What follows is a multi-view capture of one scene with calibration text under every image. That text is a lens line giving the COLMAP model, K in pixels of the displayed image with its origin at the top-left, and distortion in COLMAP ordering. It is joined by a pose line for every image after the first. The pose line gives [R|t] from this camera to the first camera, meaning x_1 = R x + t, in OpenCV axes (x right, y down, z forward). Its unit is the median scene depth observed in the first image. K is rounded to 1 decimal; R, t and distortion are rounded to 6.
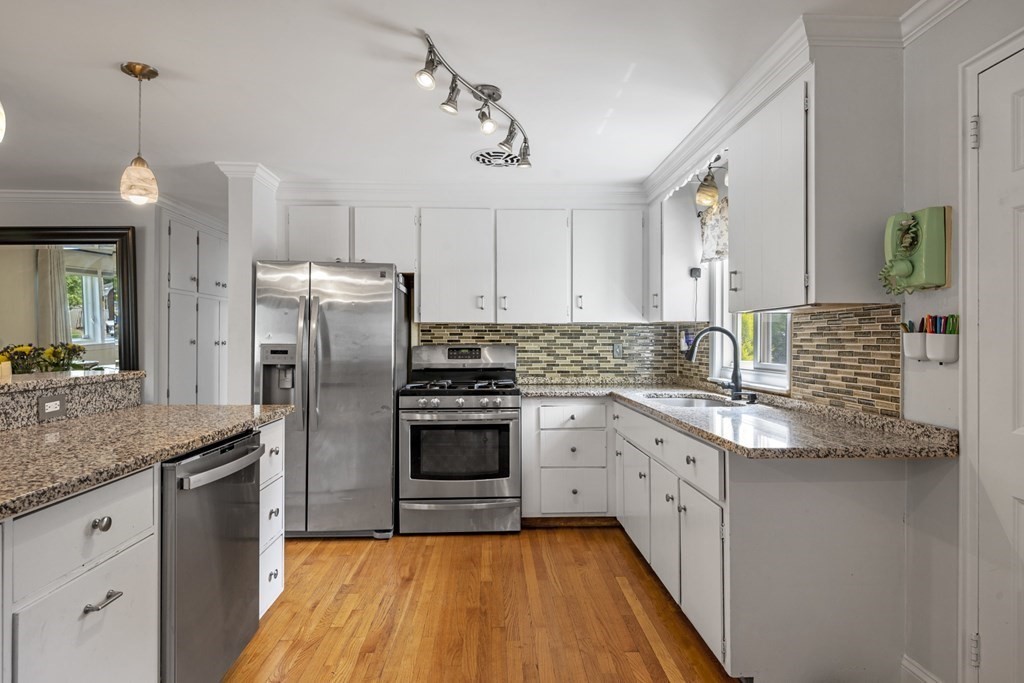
lens RADIAL K [[574.8, 0, 512.0], [0, 574.8, 341.5], [0, 0, 1]] dist [0.000631, -0.000199]
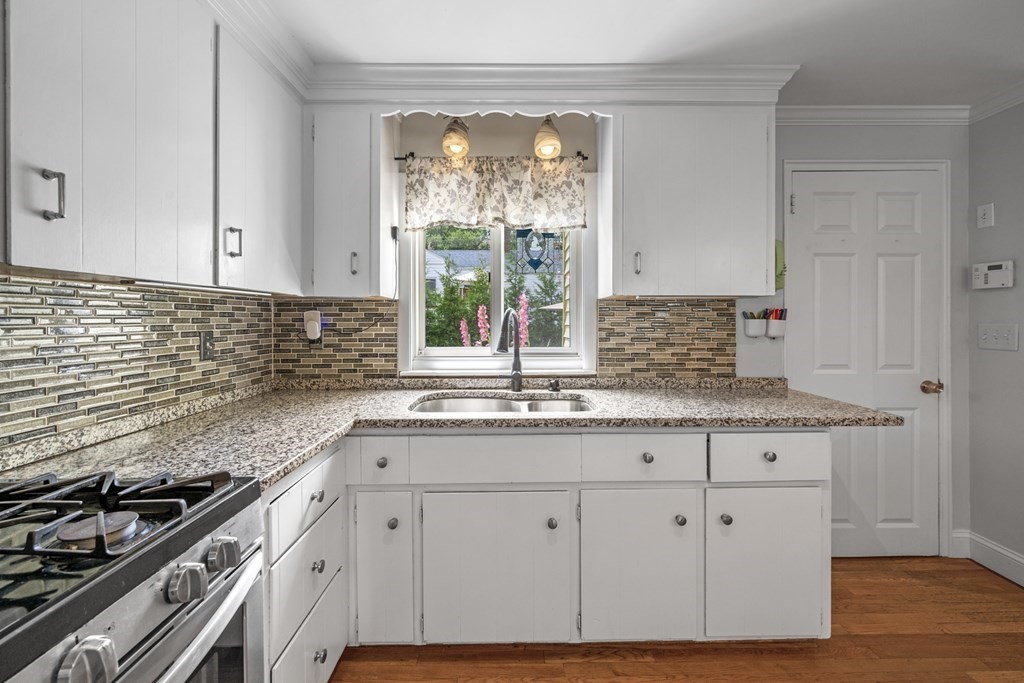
lens RADIAL K [[418.0, 0, 513.8], [0, 418.0, 322.1], [0, 0, 1]] dist [-0.000111, -0.000138]
pose [[0.023680, -0.006453, 0.999699, -0.222802], [0.001953, 0.999978, 0.006409, -0.008029], [-0.999718, 0.001801, 0.023692, 0.851661]]
